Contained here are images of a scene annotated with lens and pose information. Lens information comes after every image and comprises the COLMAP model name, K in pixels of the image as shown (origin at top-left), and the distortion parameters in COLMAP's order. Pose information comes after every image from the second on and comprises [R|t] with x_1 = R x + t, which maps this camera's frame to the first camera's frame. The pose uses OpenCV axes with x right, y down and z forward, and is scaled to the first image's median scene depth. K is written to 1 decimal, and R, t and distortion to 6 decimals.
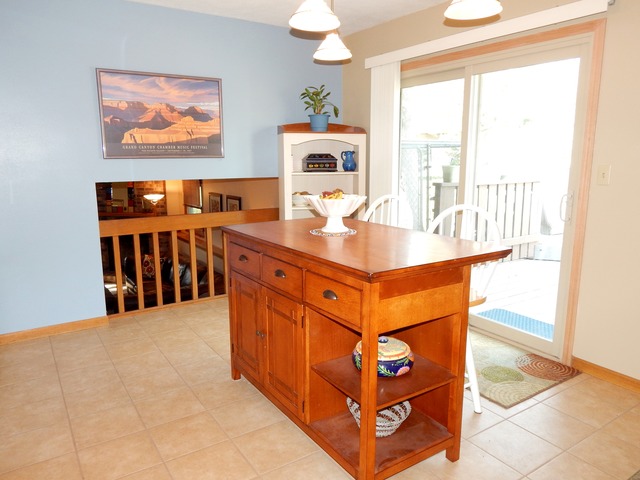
lens RADIAL K [[466.9, 0, 320.0], [0, 466.9, 240.0], [0, 0, 1]] dist [-0.007936, -0.003605]
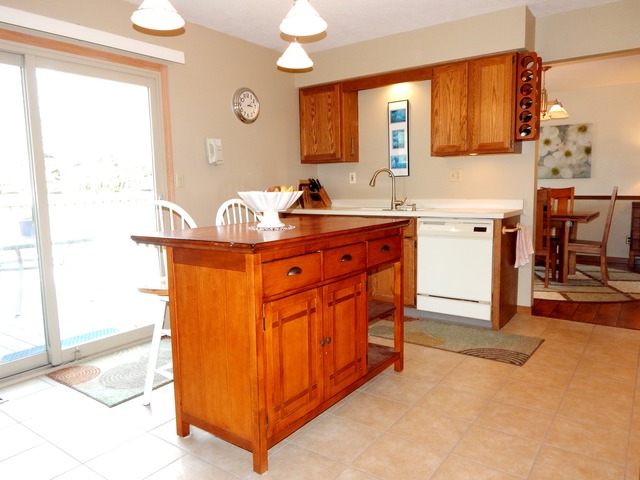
lens RADIAL K [[466.9, 0, 320.0], [0, 466.9, 240.0], [0, 0, 1]] dist [-0.007936, -0.003605]
pose [[-0.352428, -0.101164, 0.930355, -0.511593], [0.186077, 0.966715, 0.175605, -0.081816], [-0.917153, 0.235006, -0.321873, 0.675991]]
